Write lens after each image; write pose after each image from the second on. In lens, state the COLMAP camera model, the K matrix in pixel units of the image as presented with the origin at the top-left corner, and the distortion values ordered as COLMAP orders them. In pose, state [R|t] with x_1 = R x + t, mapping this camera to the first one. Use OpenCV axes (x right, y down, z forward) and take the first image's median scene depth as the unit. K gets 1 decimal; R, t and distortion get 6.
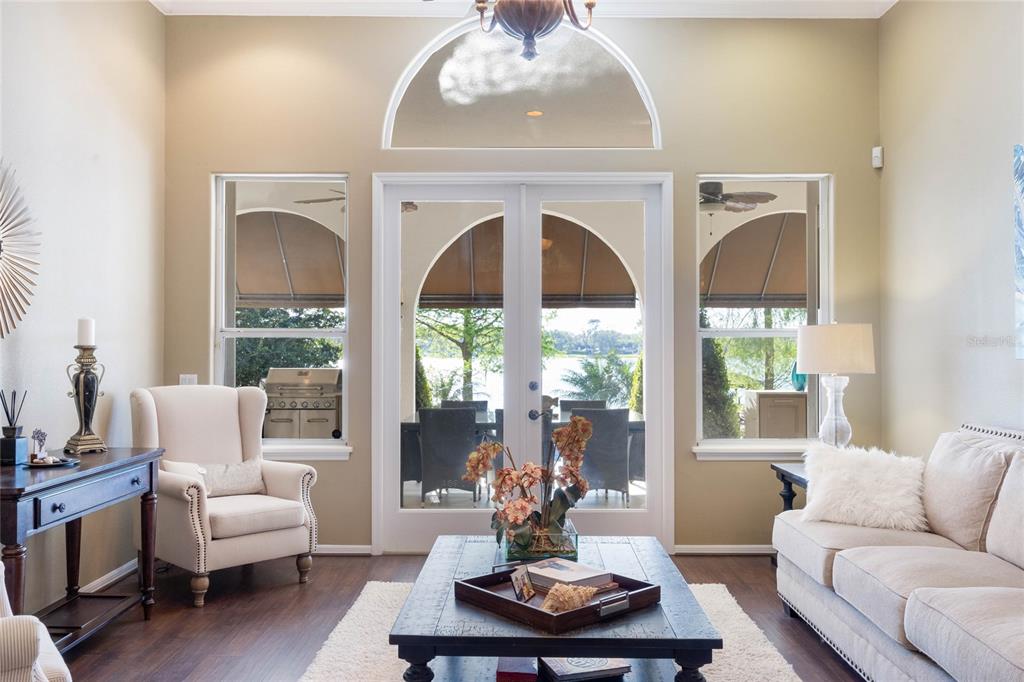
lens RADIAL K [[848.0, 0, 512.0], [0, 848.0, 341.0], [0, 0, 1]] dist [-0.000365, -0.003897]
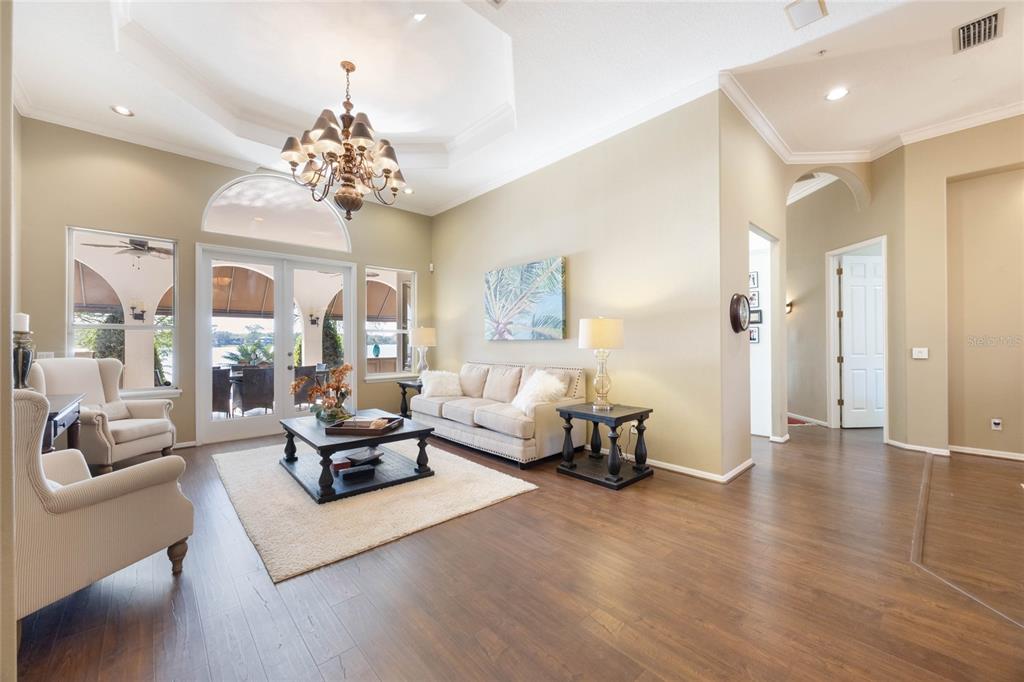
lens RADIAL K [[405.0, 0, 512.0], [0, 405.0, 341.0], [0, 0, 1]] dist [-0.000169, -0.000034]
pose [[0.729960, -0.001536, 0.683489, -0.325700], [-0.003008, 0.999981, 0.005459, 0.015434], [-0.683484, -0.006041, 0.729941, -0.159730]]
